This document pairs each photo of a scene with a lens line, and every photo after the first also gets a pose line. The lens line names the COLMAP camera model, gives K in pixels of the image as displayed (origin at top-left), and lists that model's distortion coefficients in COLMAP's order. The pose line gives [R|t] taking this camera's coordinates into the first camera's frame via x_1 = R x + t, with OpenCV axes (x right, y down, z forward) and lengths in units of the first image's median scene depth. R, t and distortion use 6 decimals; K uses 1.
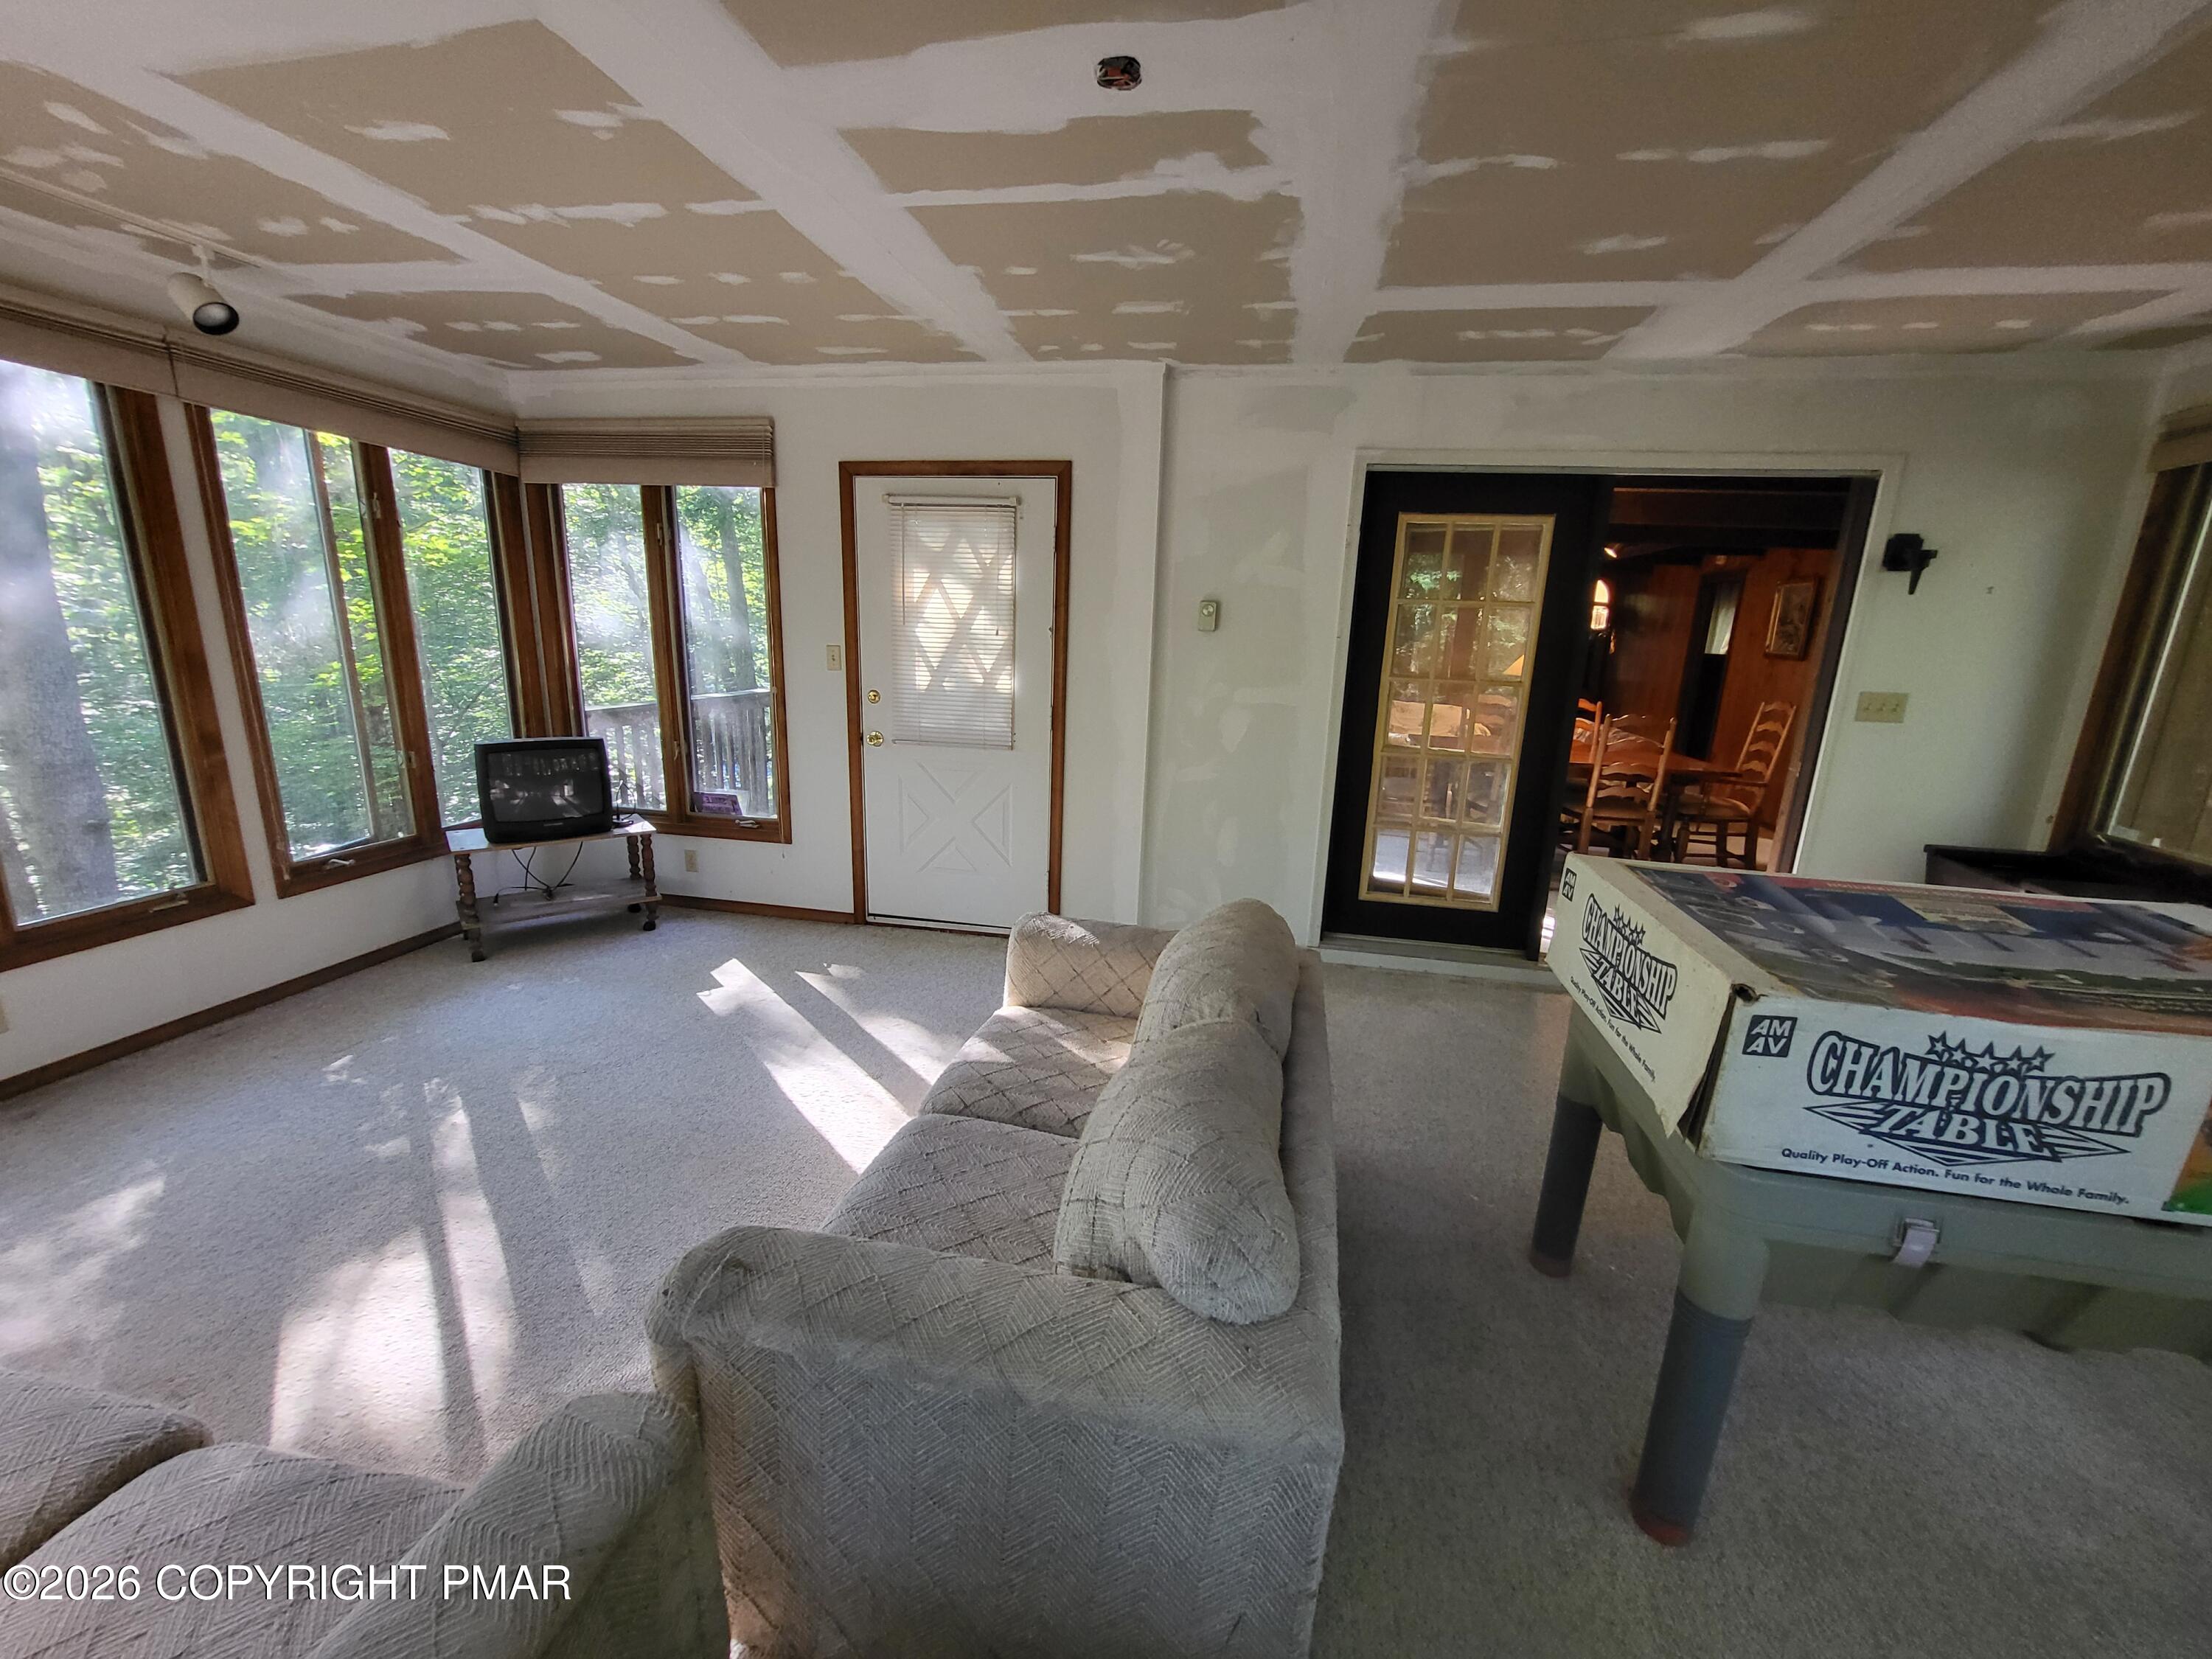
lens RADIAL K [[877.4, 0, 1124.8], [0, 877.4, 826.8], [0, 0, 1]] dist [-0.001039, -0.000133]
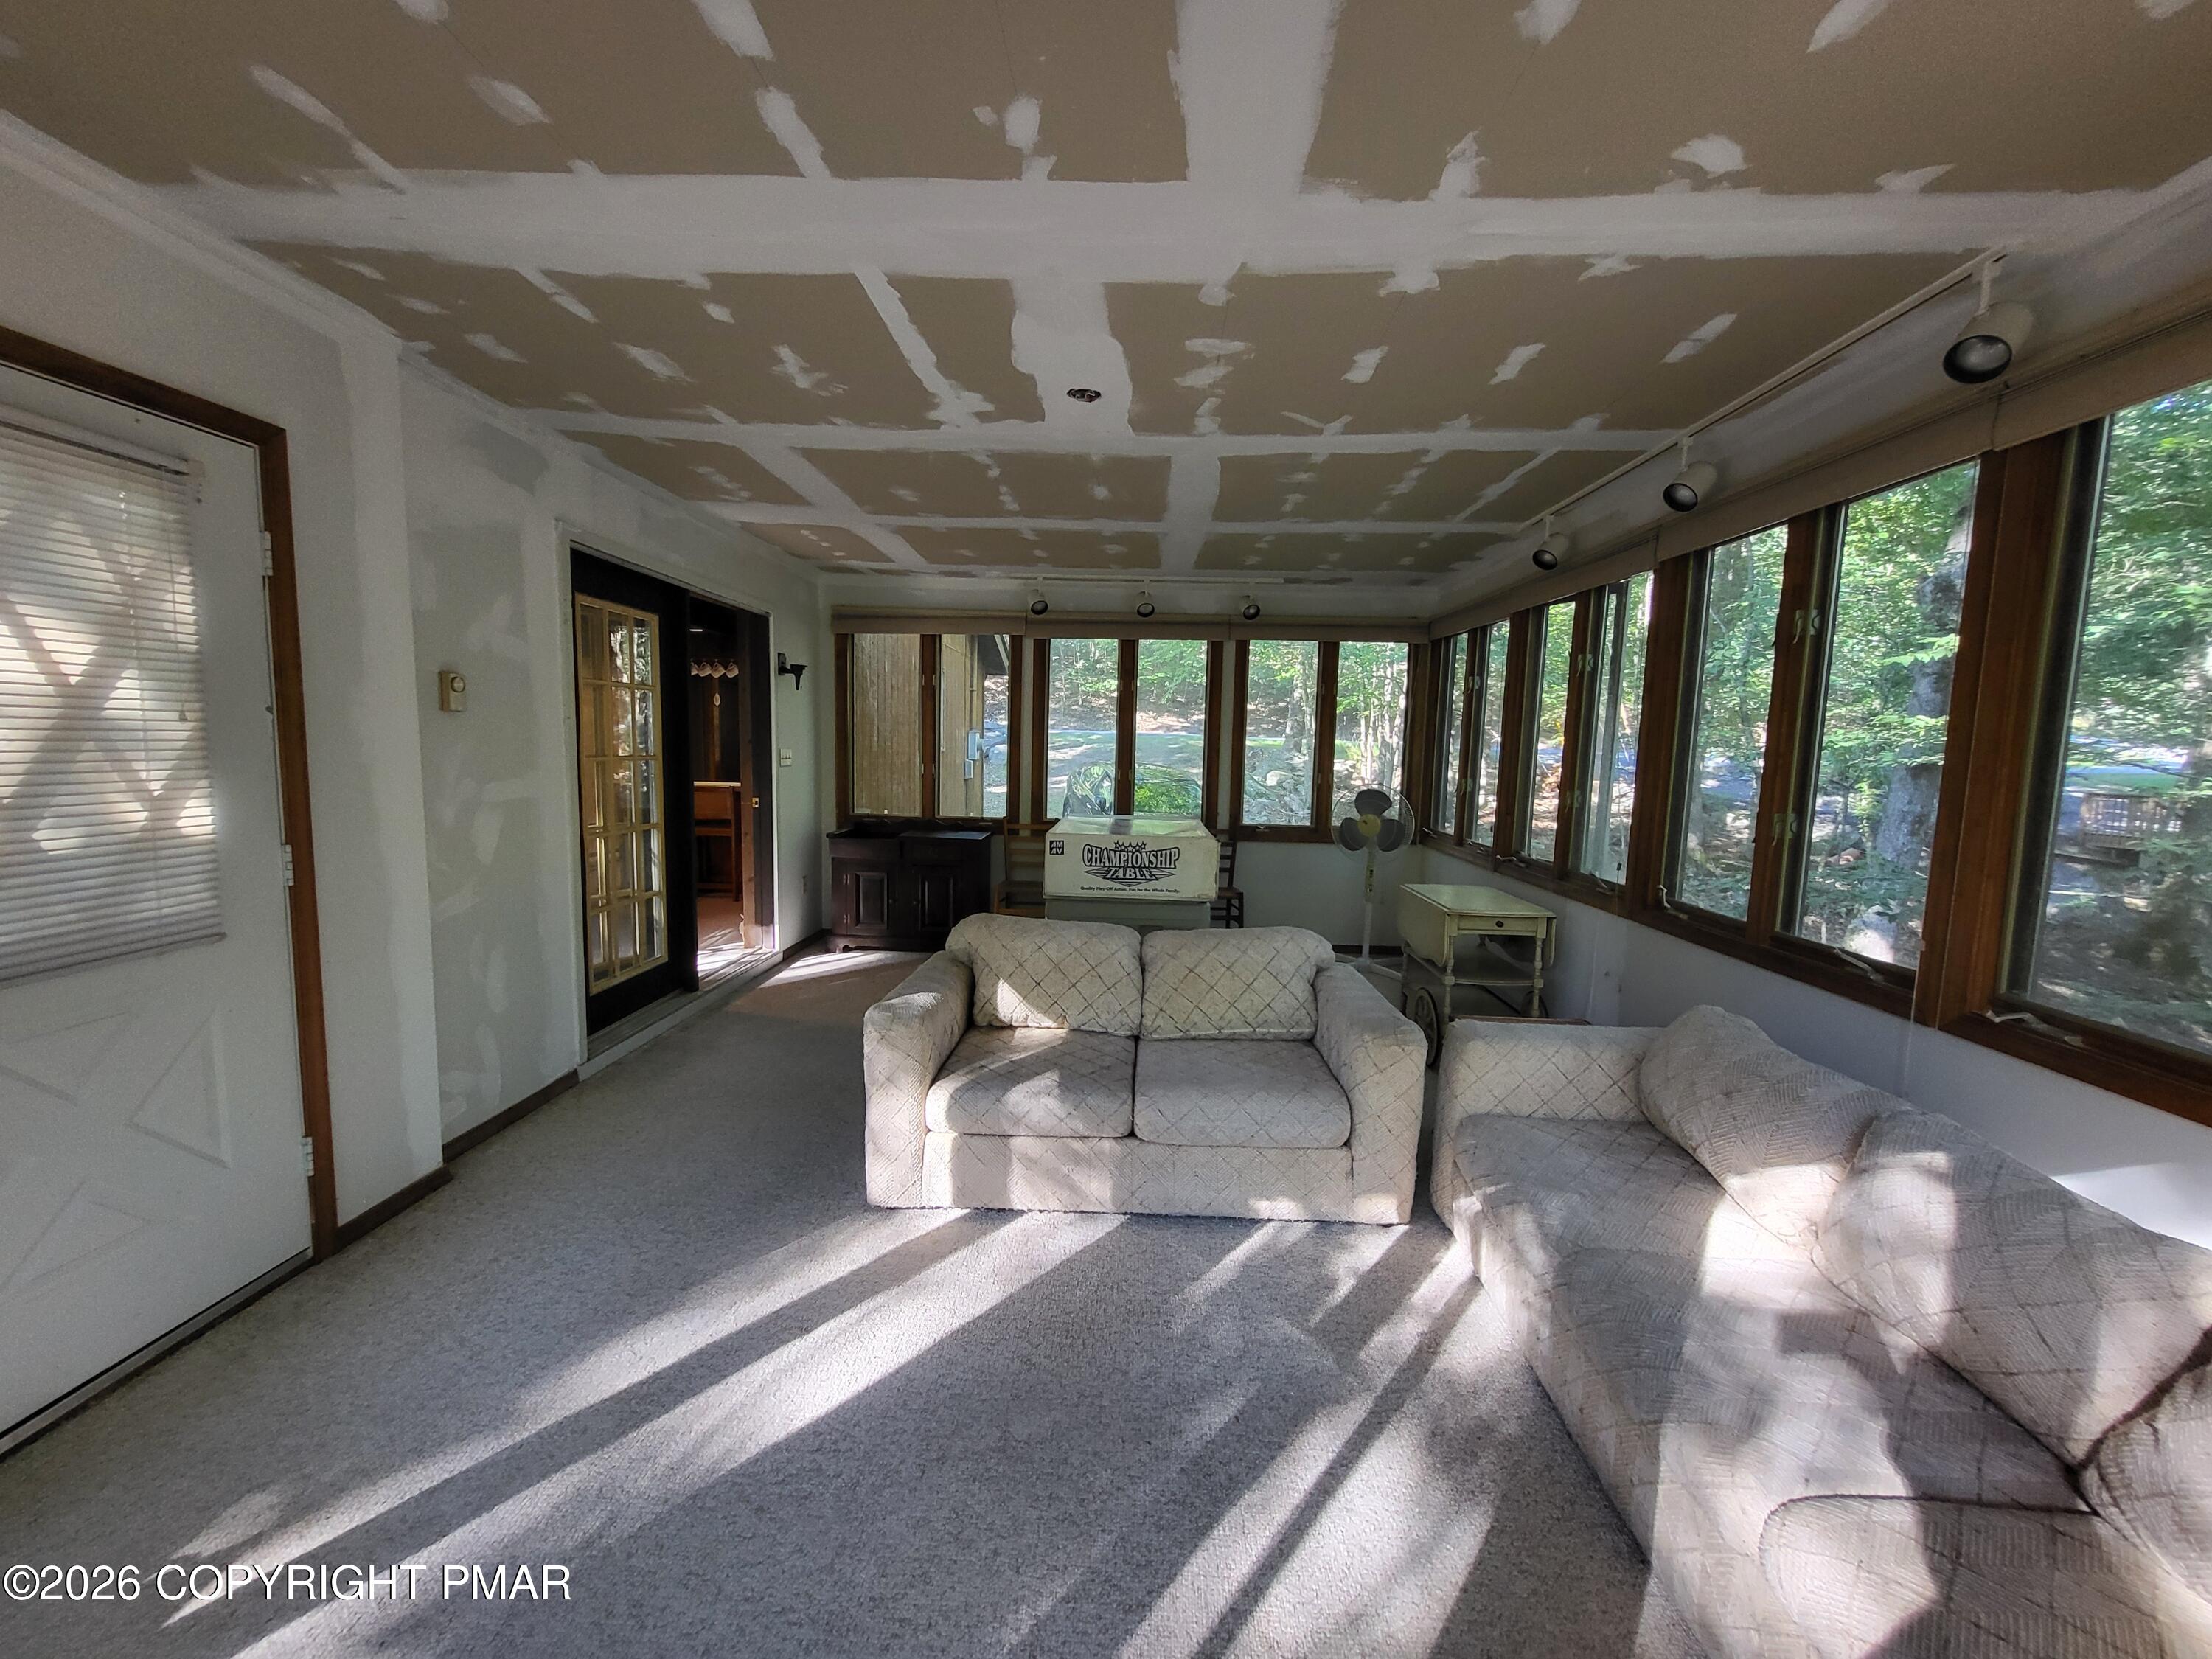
lens RADIAL K [[877.4, 0, 1121.3], [0, 877.4, 827.6], [0, 0, 1]] dist [-0.001039, -0.000133]
pose [[-0.172340, -0.137402, 0.975407, -0.957966], [0.190047, 0.966981, 0.169794, -0.188157], [-0.966530, 0.214635, -0.140537, 0.739456]]
